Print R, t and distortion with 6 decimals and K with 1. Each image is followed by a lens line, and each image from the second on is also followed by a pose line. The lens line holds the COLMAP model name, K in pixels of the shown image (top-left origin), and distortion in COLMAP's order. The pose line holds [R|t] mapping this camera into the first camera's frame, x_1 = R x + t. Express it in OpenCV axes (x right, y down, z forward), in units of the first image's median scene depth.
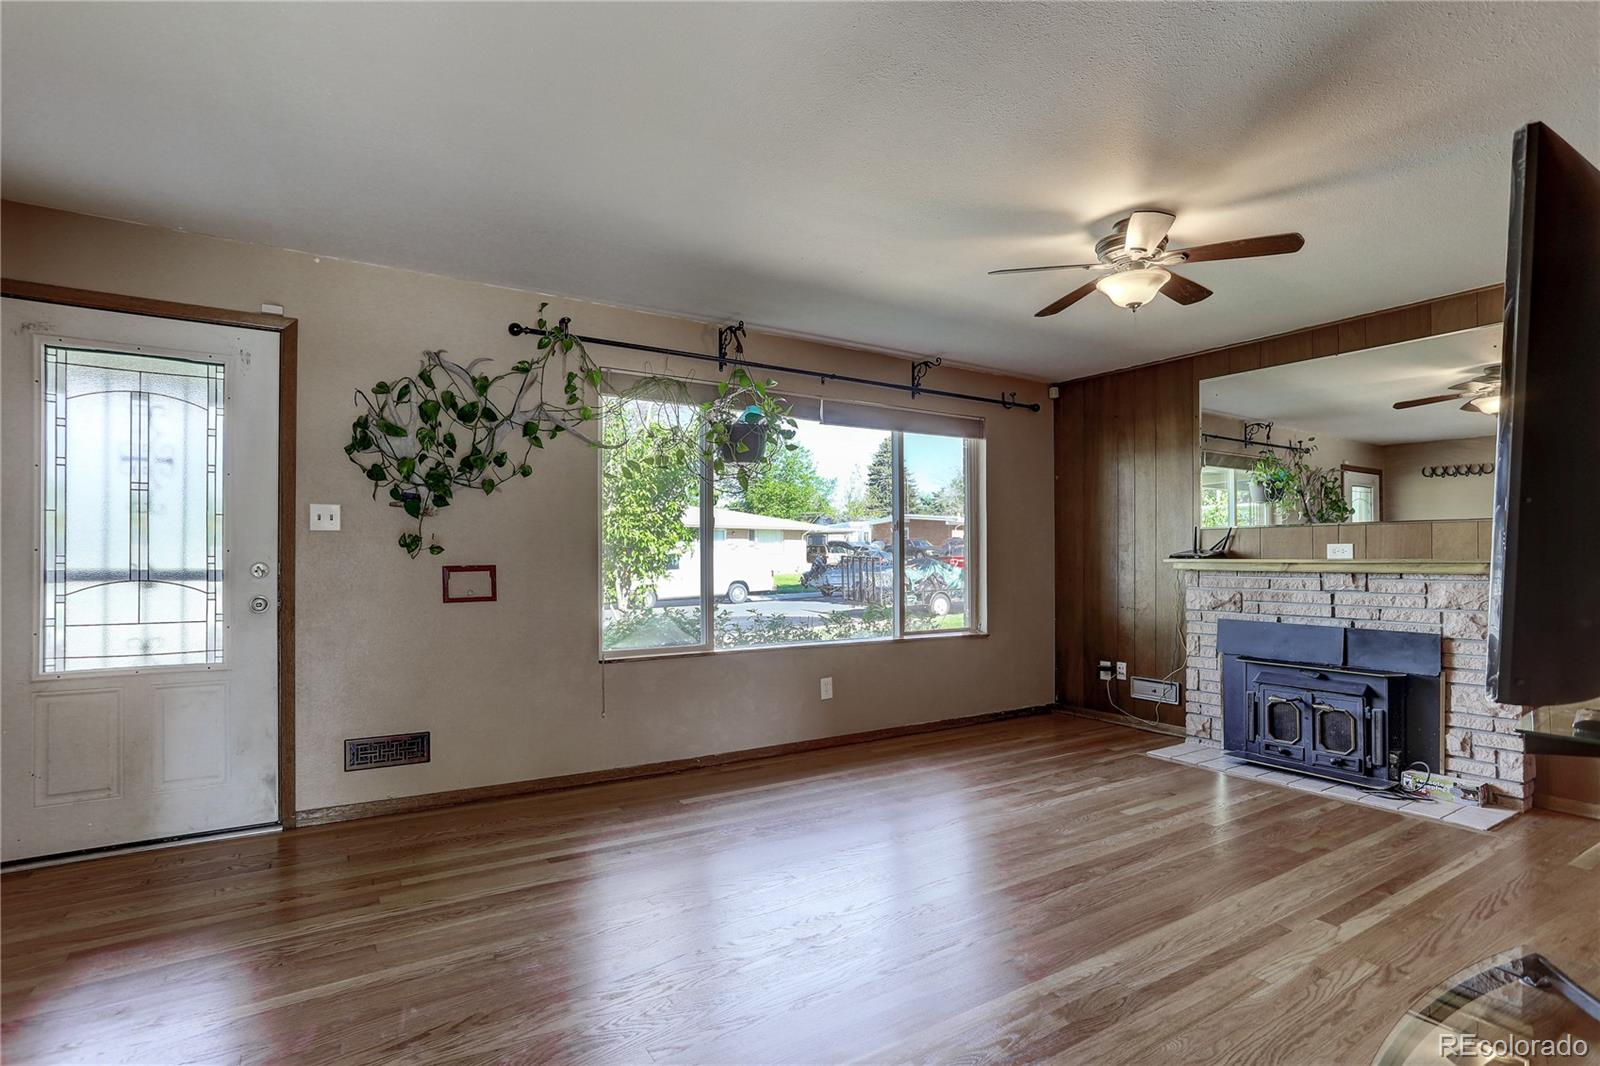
lens RADIAL K [[785.4, 0, 782.1], [0, 785.4, 555.3], [0, 0, 1]] dist [-0.047540, 0.021990]
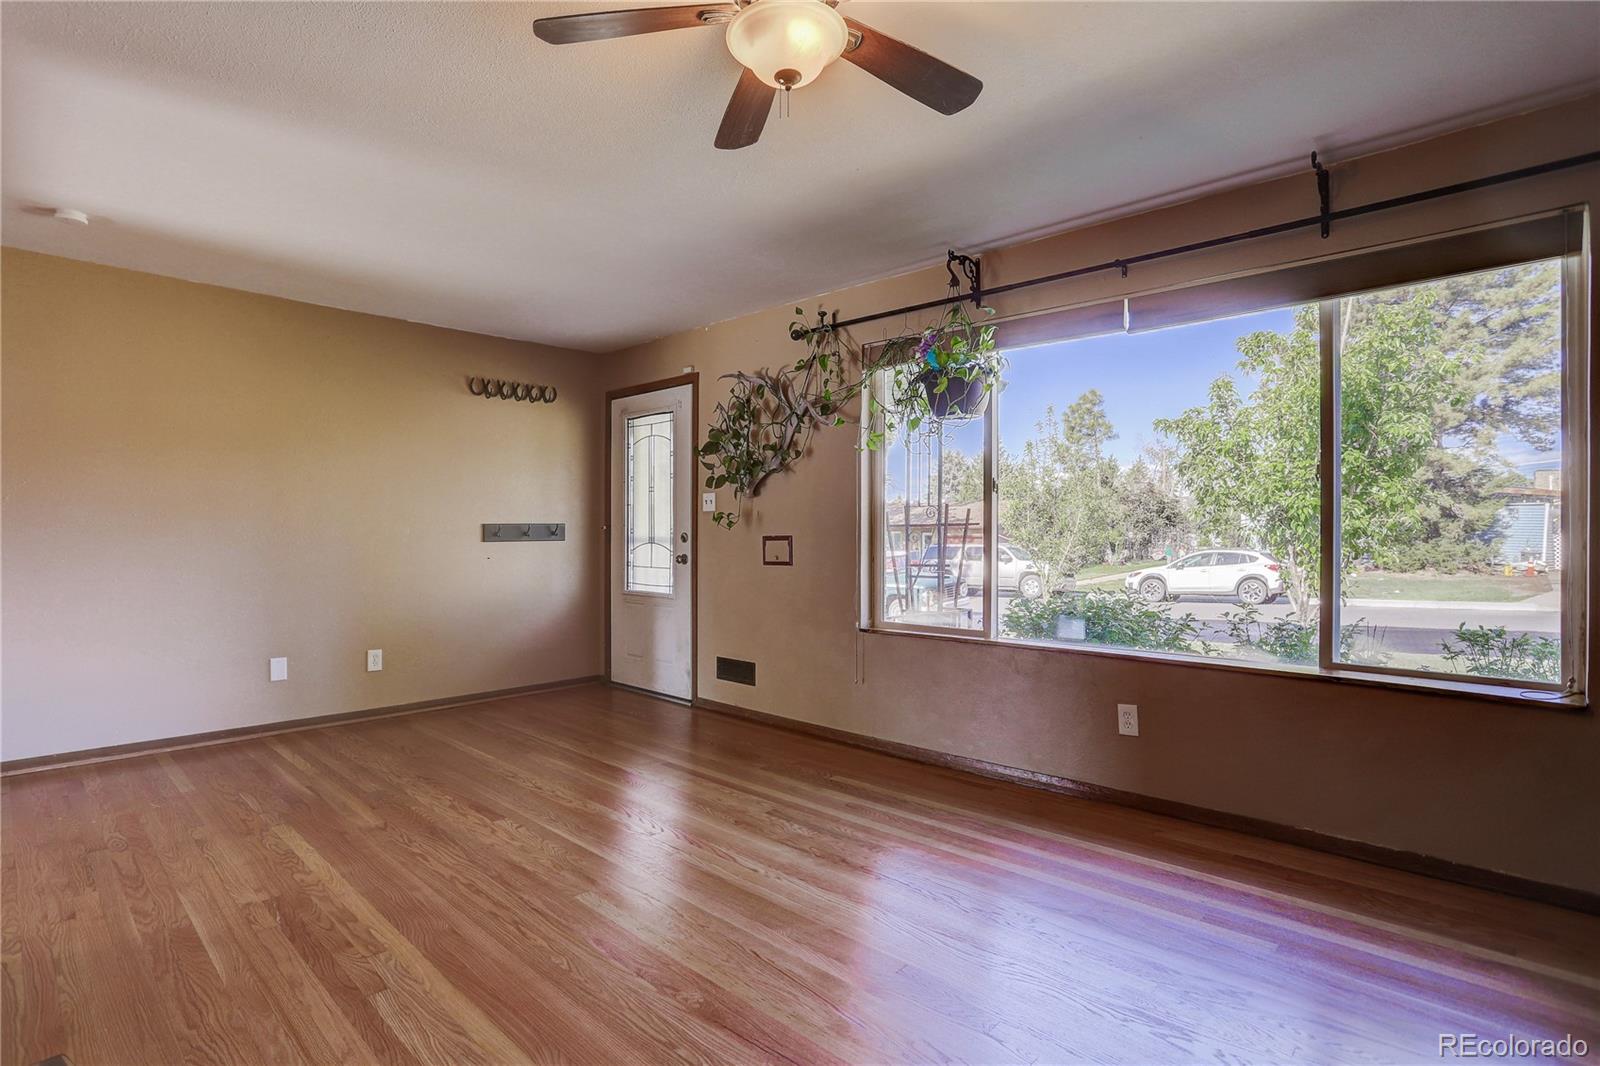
lens RADIAL K [[785.4, 0, 798.6], [0, 785.4, 548.3], [0, 0, 1]] dist [-0.047540, 0.021990]
pose [[0.264649, 0.023085, -0.964068, 0.768944], [0.004003, 0.999679, 0.025037, 0.001870], [0.964336, -0.010485, 0.264472, 0.658822]]
